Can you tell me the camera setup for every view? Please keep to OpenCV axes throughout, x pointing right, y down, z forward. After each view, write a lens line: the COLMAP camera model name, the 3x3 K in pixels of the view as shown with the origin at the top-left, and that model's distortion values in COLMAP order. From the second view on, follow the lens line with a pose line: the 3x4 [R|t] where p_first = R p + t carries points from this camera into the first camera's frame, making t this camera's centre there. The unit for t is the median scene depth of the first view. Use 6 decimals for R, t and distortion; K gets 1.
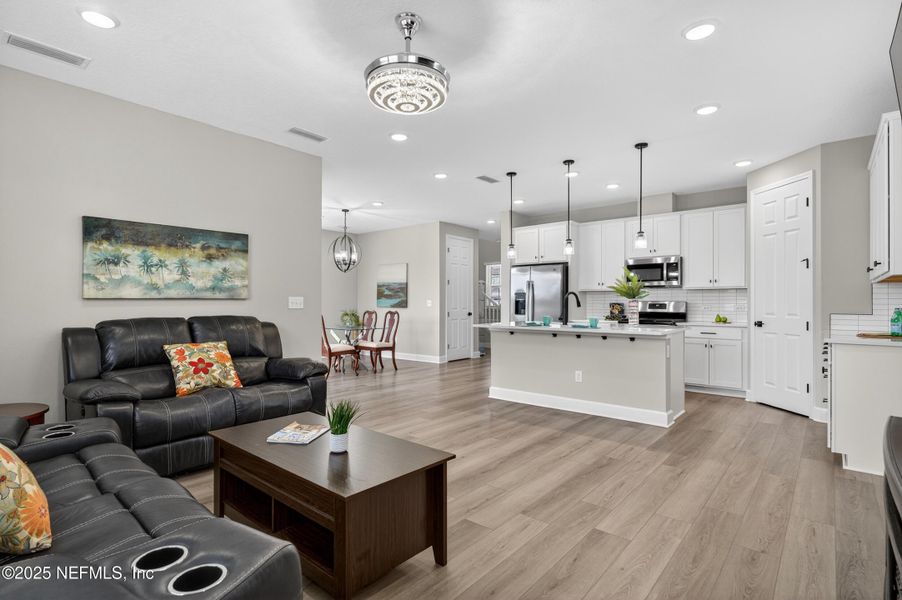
lens RADIAL K [[445.9, 0, 452.0], [0, 445.9, 302.3], [0, 0, 1]] dist [-0.000053, 0.000946]
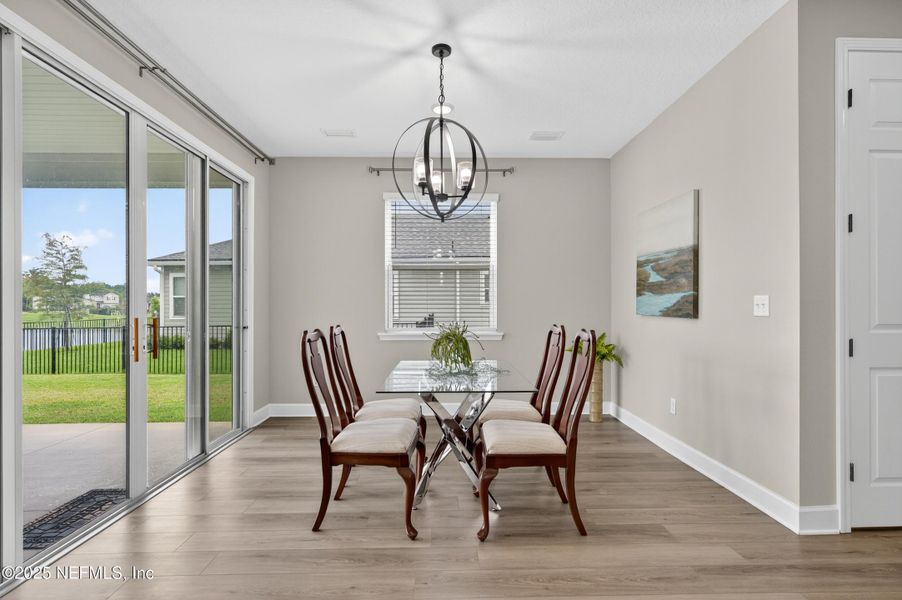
lens RADIAL K [[445.9, 0, 452.0], [0, 445.9, 302.3], [0, 0, 1]] dist [-0.000053, 0.000946]
pose [[0.667376, -0.008874, -0.744668, 0.044594], [0.003838, 0.999957, -0.008476, 0.003007], [0.744711, 0.002799, 0.667381, 0.939454]]
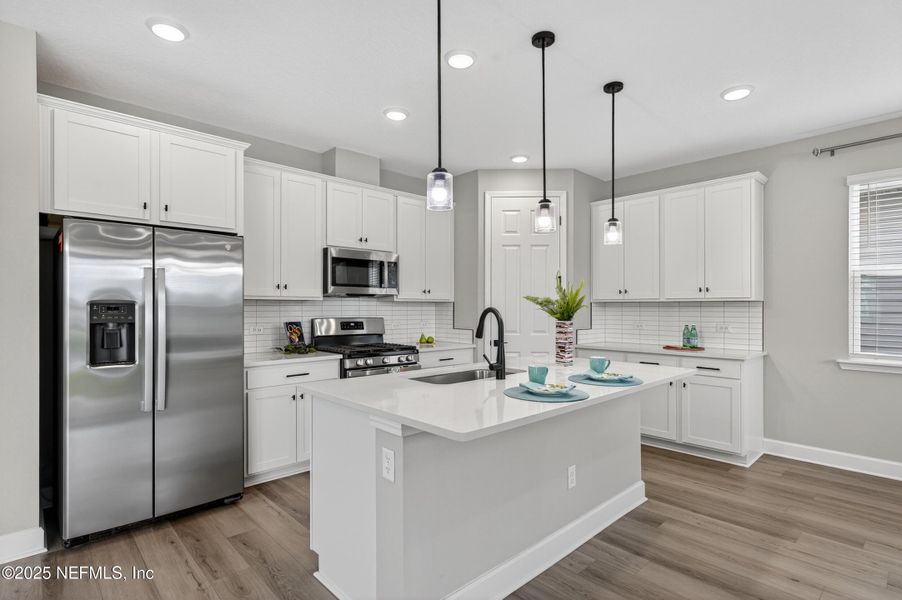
lens RADIAL K [[454.1, 0, 453.6], [0, 454.1, 306.0], [0, 0, 1]] dist [0.003578, 0.001320]
pose [[0.110984, 0.000958, 0.993822, -0.191515], [-0.004643, 0.999989, -0.000446, -0.021229], [-0.993811, -0.004565, 0.110987, 0.833462]]
